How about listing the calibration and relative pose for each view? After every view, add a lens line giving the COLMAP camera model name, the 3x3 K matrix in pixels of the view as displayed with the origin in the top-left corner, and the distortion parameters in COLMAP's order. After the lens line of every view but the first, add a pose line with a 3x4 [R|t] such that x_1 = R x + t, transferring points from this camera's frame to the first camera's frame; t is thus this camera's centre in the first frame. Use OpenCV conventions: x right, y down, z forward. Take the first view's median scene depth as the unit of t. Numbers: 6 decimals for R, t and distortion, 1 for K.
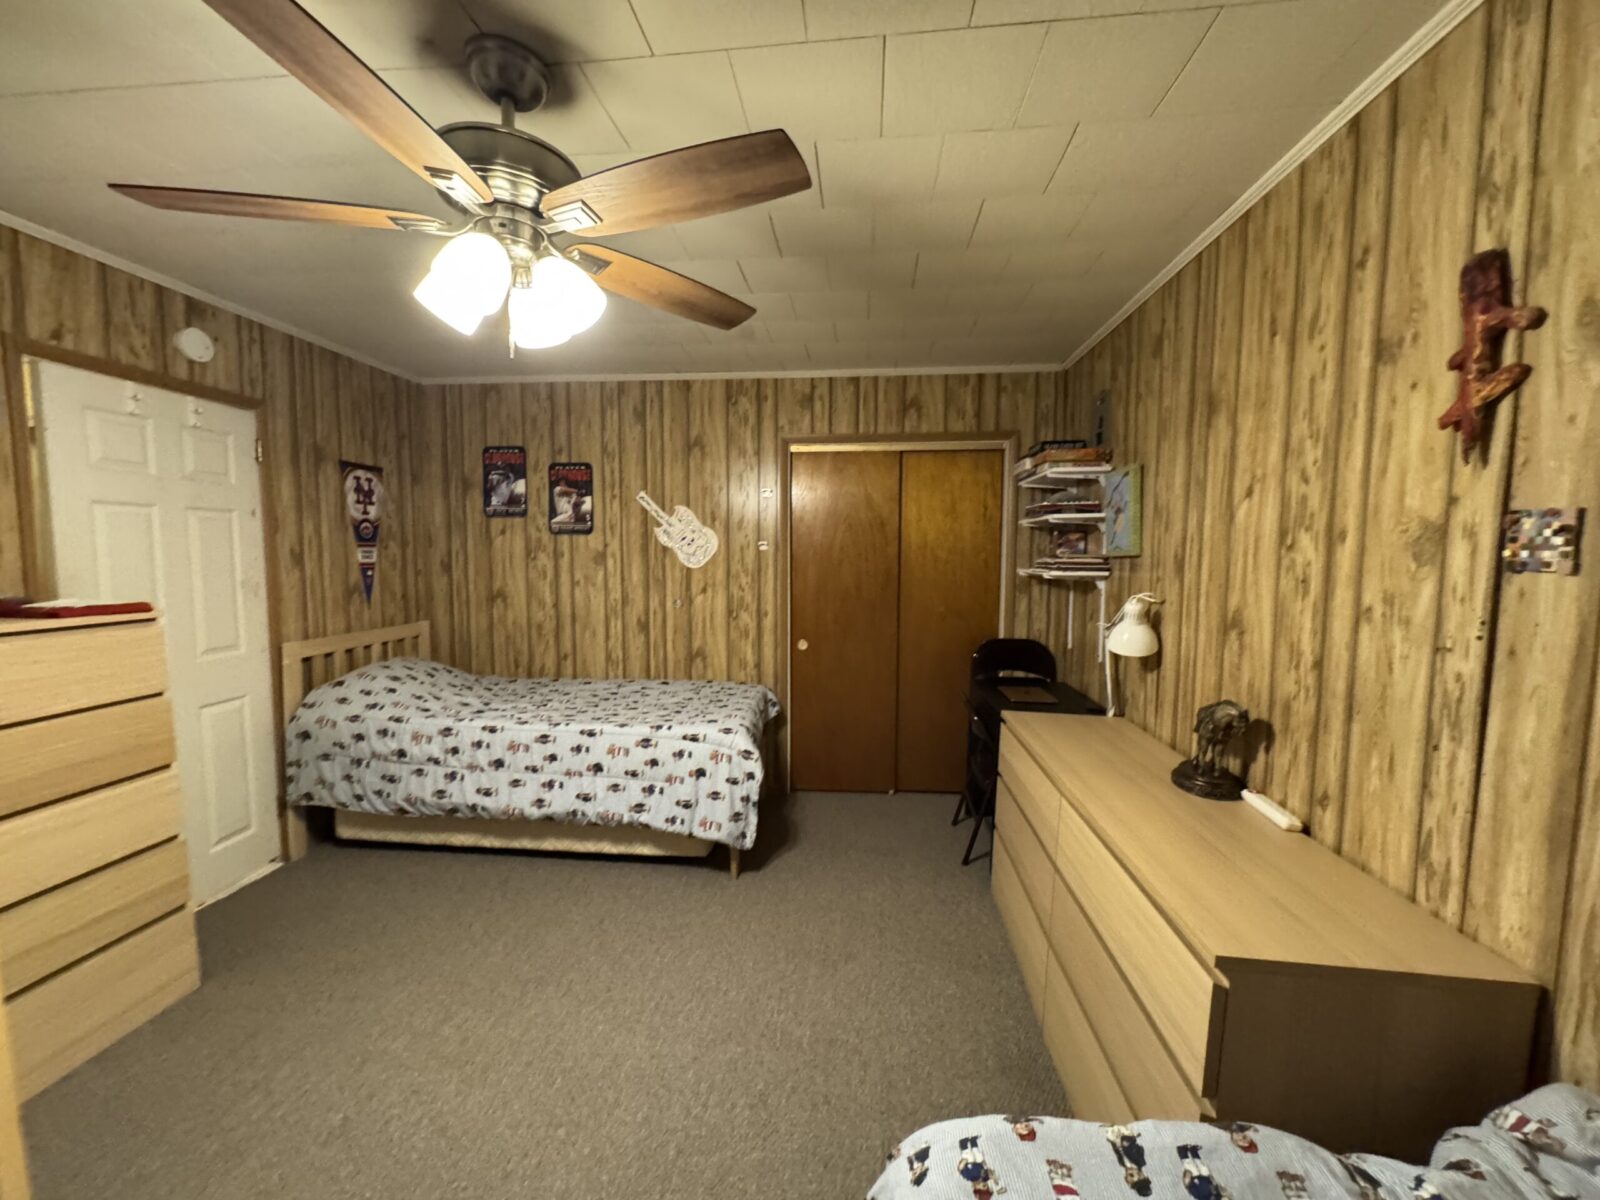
lens RADIAL K [[638.5, 0, 800.0], [0, 638.5, 598.6], [0, 0, 1]] dist [0.000078, -0.000012]
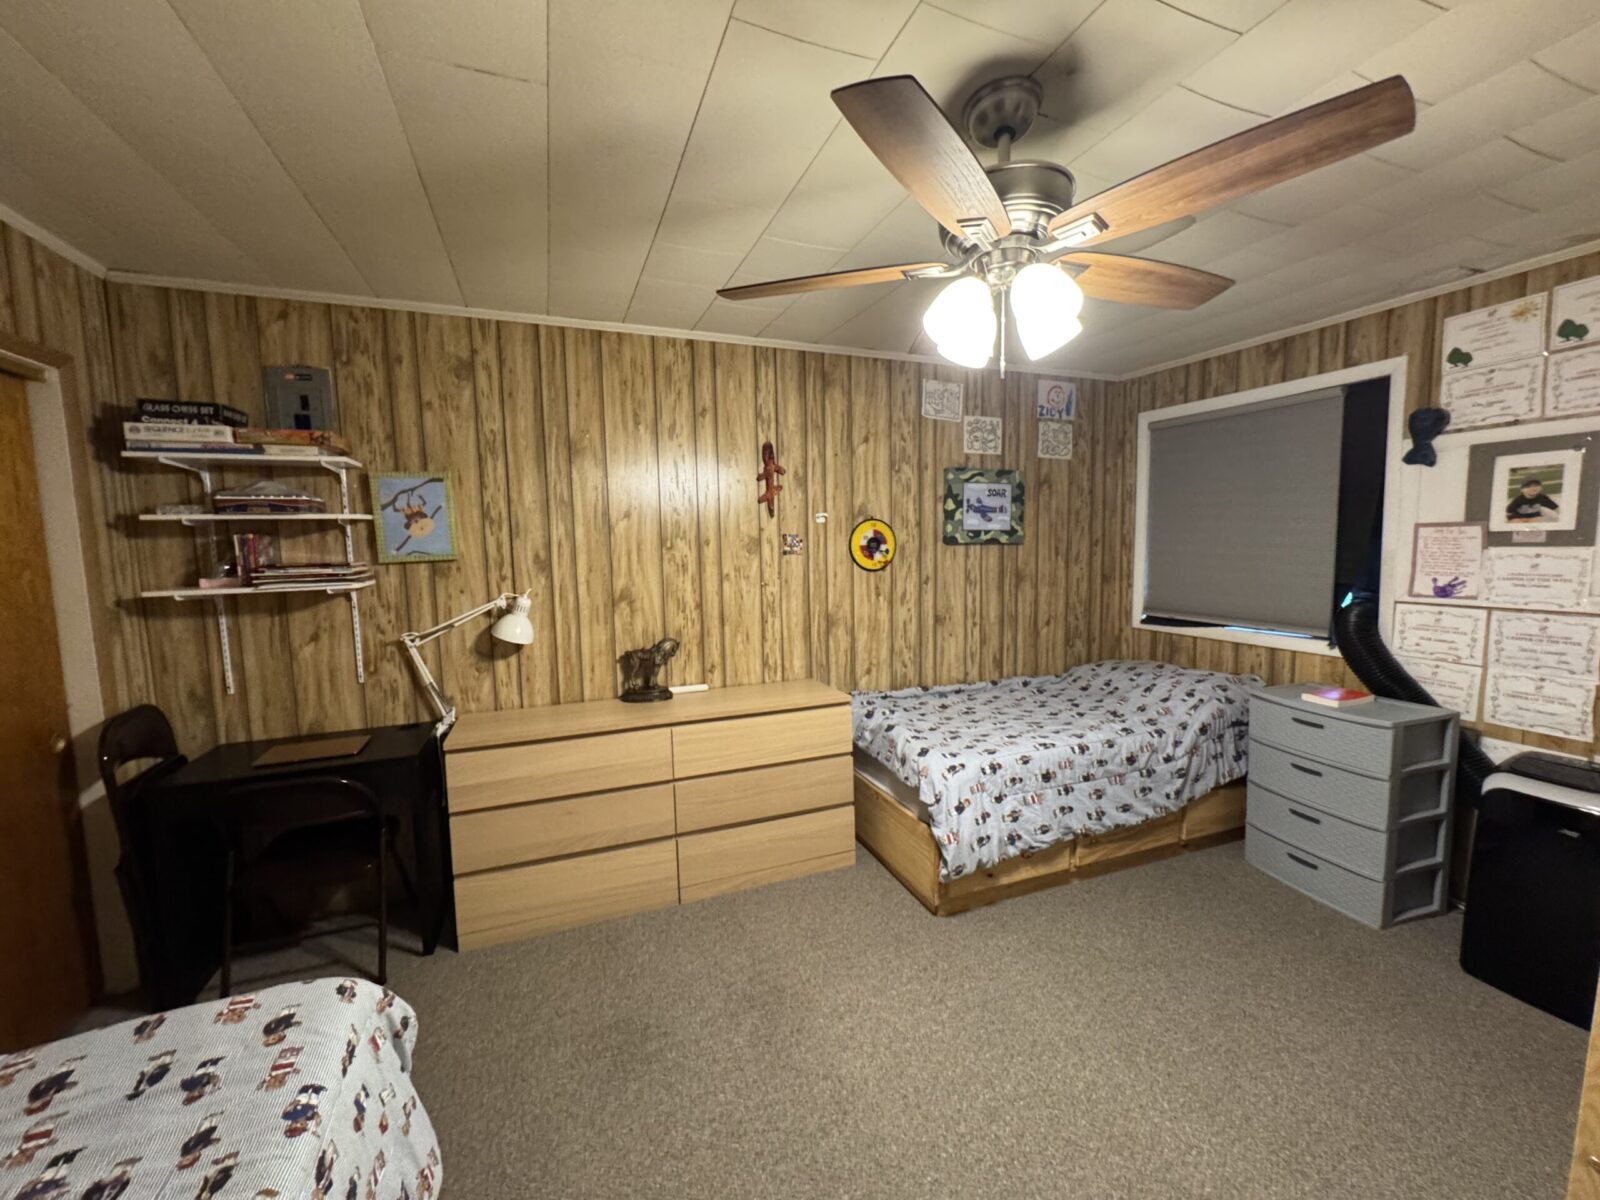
lens RADIAL K [[638.5, 0, 801.7], [0, 638.5, 602.6], [0, 0, 1]] dist [0.000078, -0.000012]
pose [[-0.463731, -0.085252, 0.881865, -1.272407], [0.081136, 0.987091, 0.138090, -0.181838], [-0.882253, 0.135587, -0.450828, 1.847607]]
